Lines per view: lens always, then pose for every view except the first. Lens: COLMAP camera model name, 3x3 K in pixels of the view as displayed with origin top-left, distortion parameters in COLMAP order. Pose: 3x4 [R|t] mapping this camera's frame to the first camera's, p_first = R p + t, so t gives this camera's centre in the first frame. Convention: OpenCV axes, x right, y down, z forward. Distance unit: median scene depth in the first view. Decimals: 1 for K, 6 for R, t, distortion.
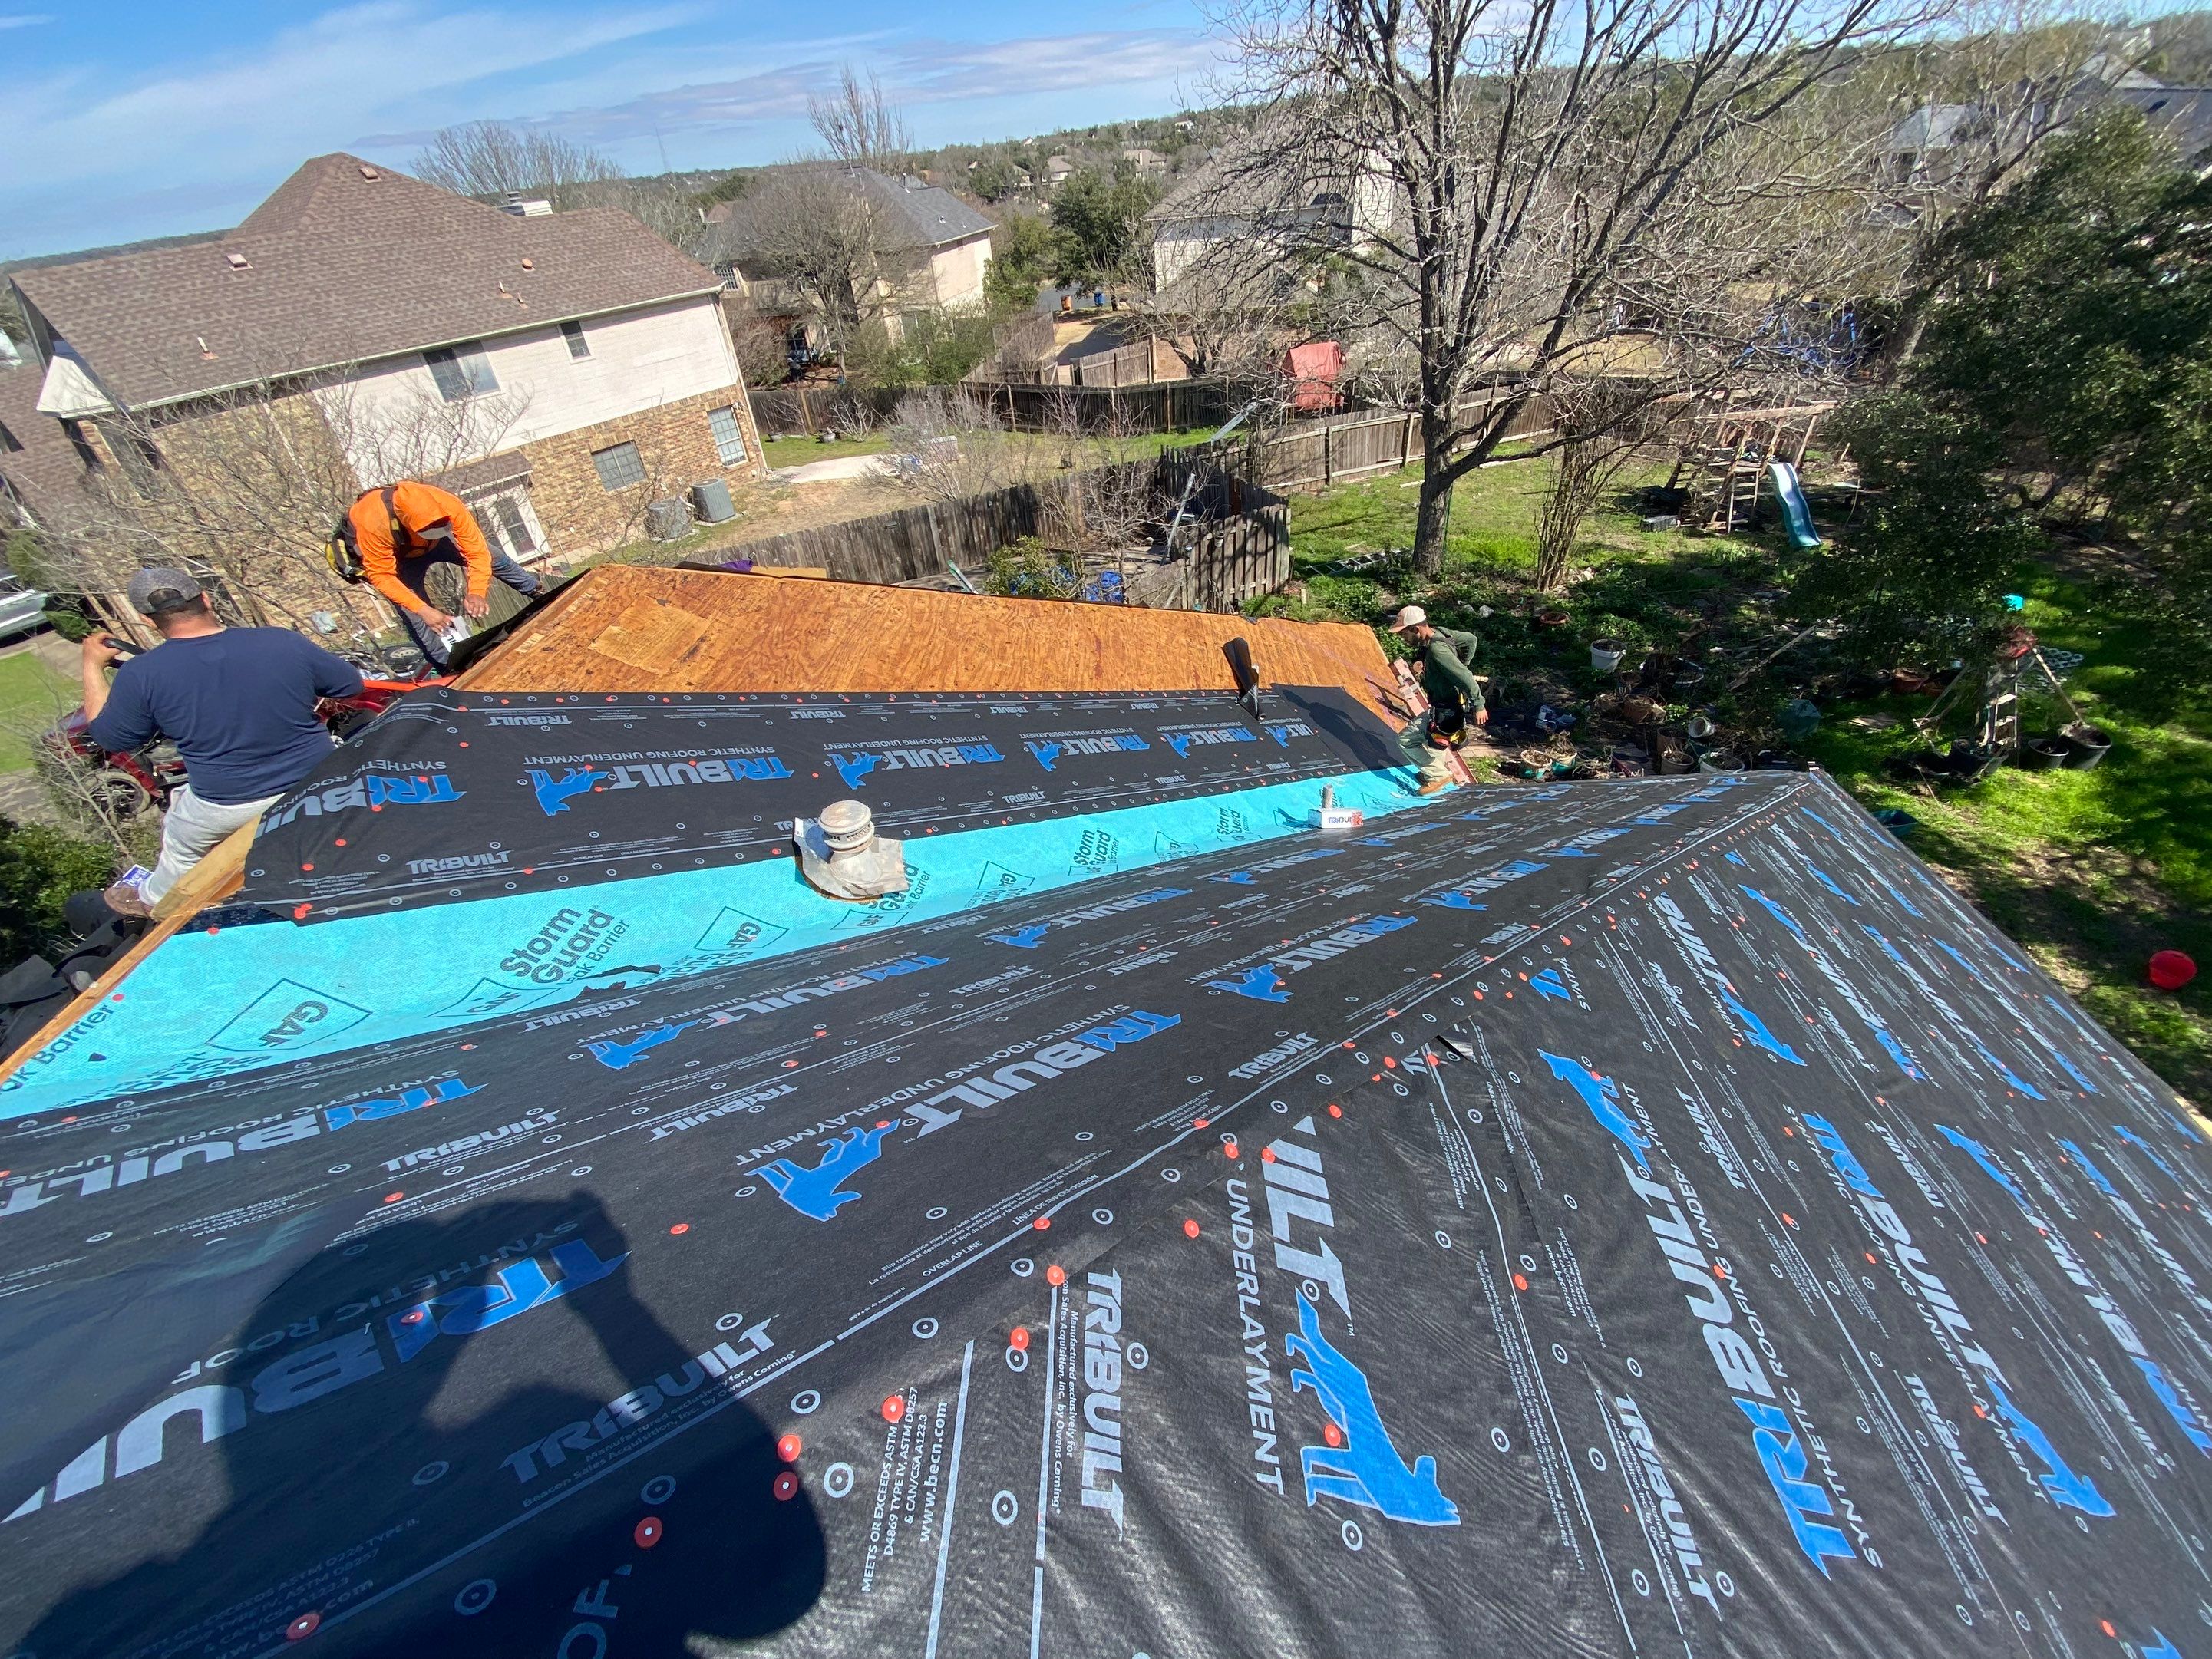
lens RADIAL K [[911.8, 0, 1084.0], [0, 911.8, 832.3], [0, 0, 1]] dist [-0.002721, -0.009945]
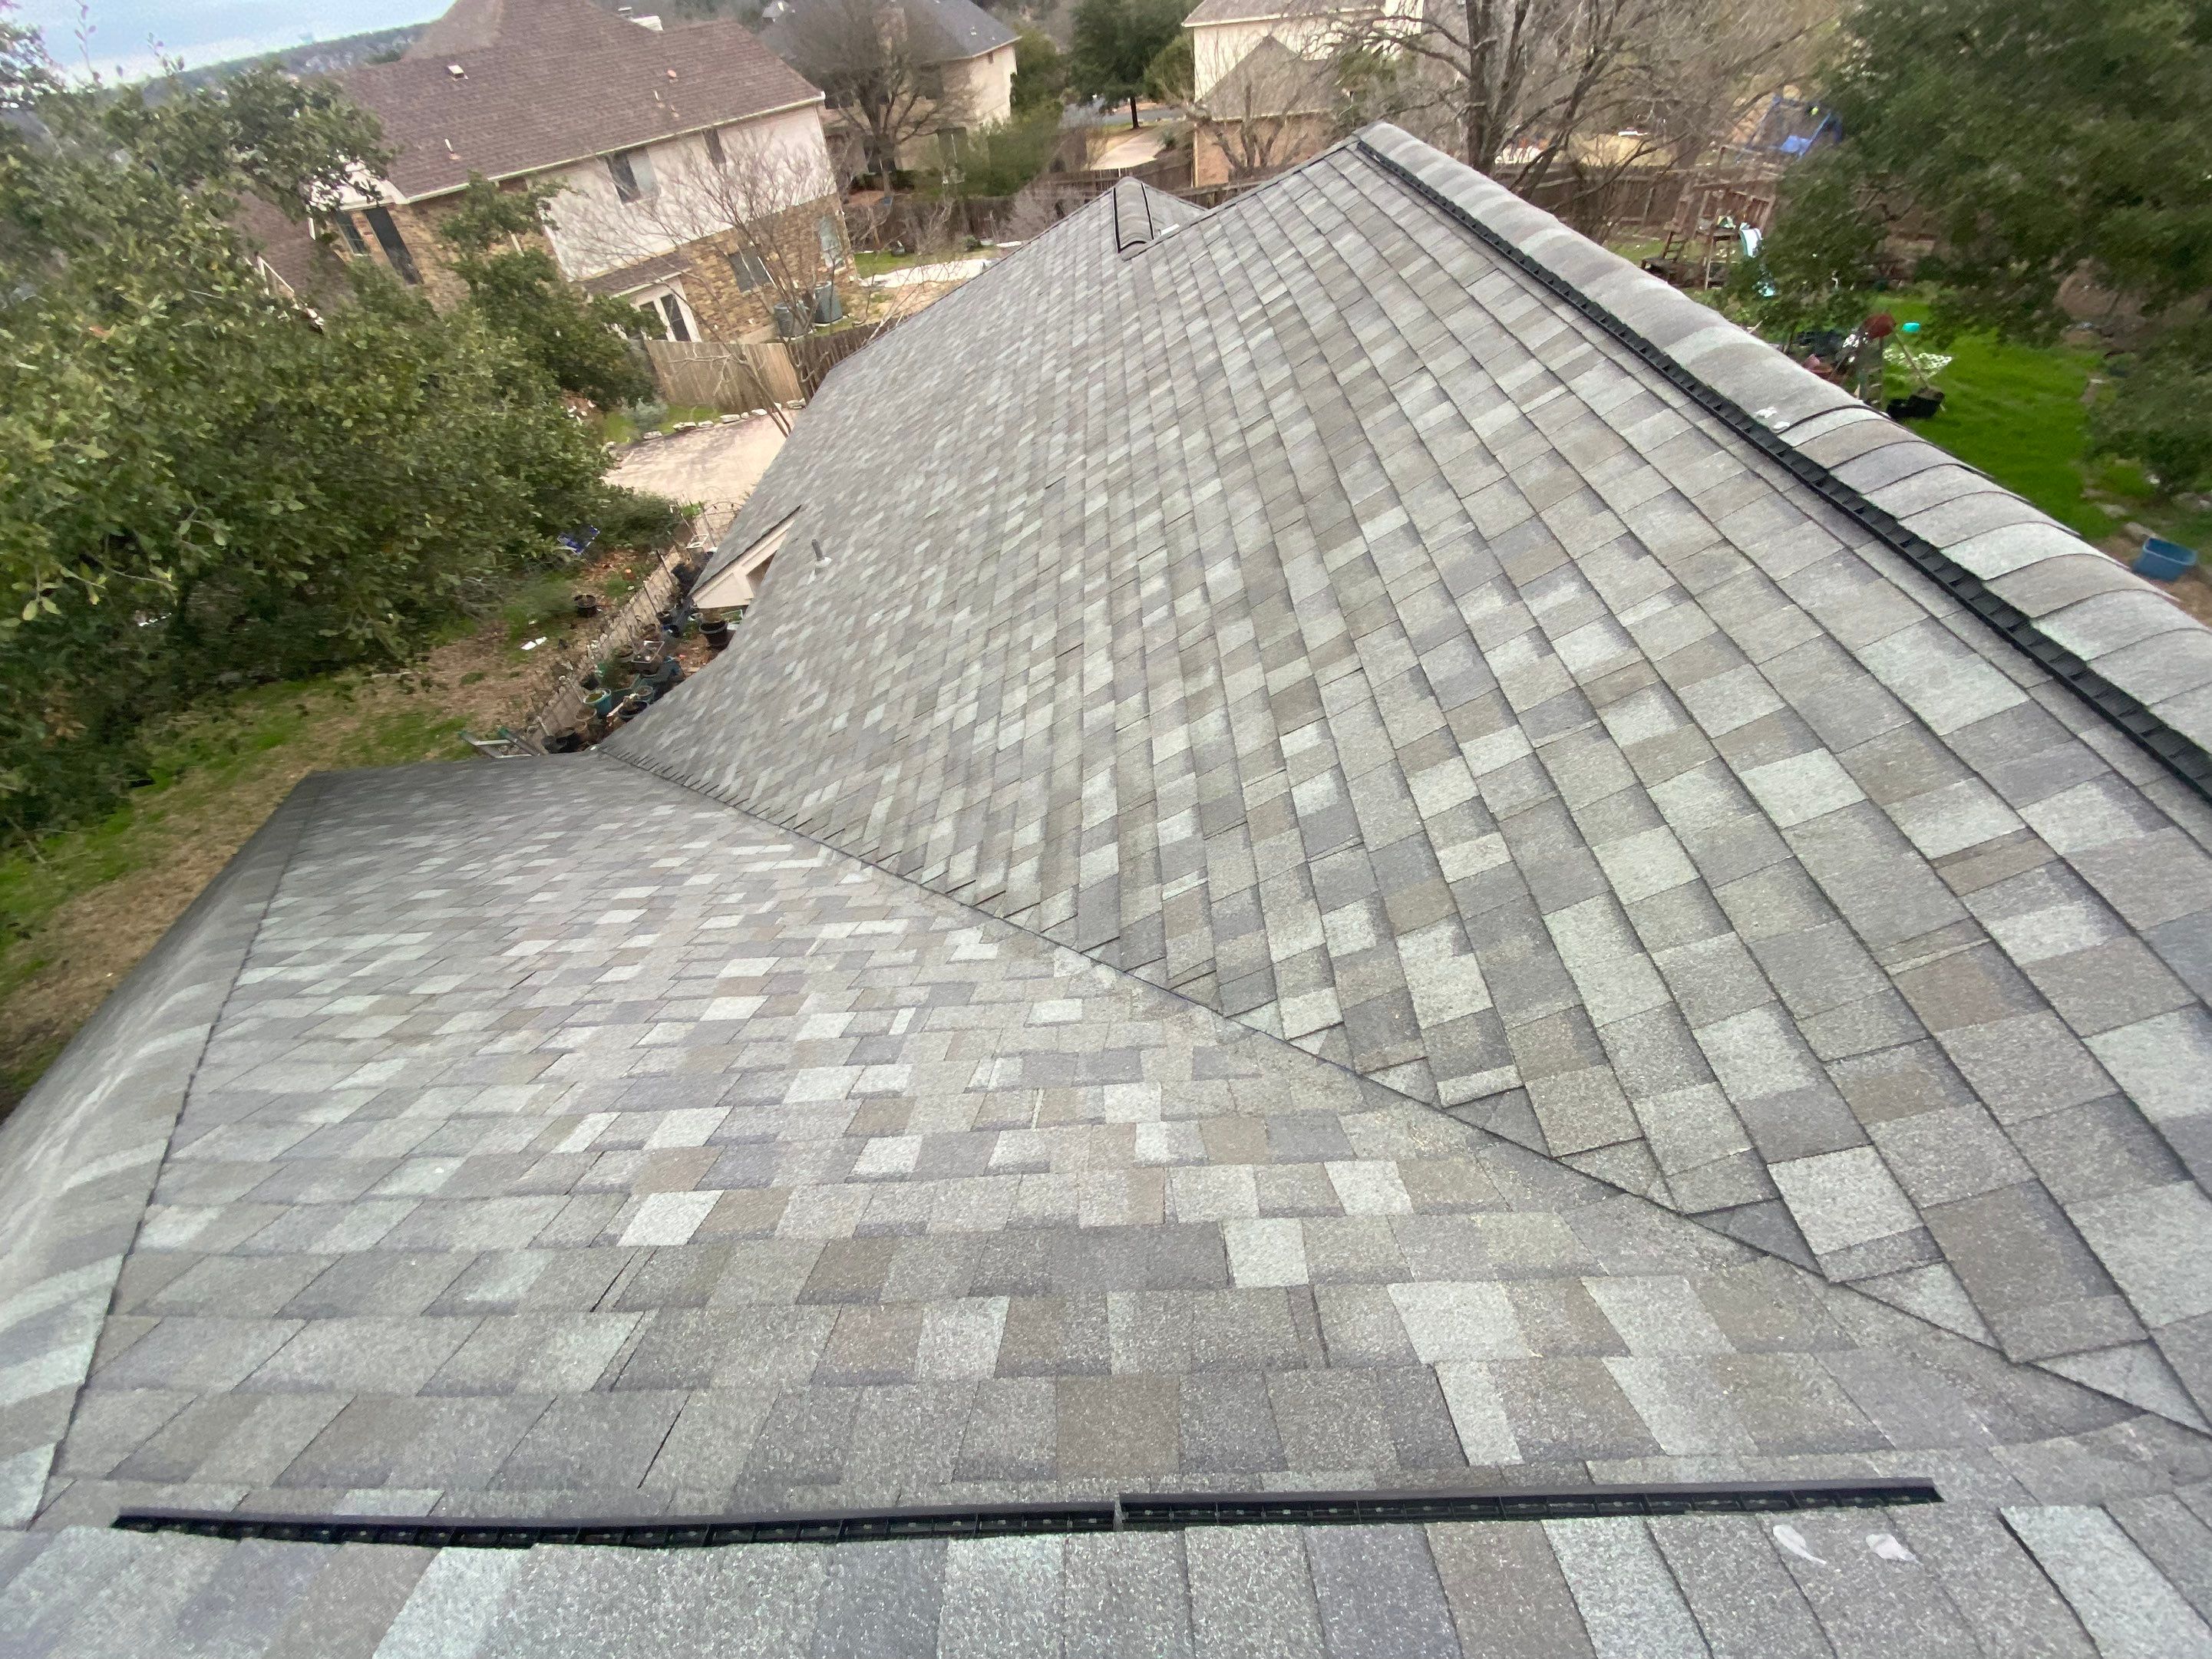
lens RADIAL K [[911.8, 0, 1075.4], [0, 911.8, 840.2], [0, 0, 1]] dist [-0.002721, -0.009945]
pose [[0.999801, -0.019907, -0.001175, -0.120604], [0.019883, 0.990600, 0.135336, 0.174406], [-0.001530, -0.135332, 0.990799, -0.244946]]
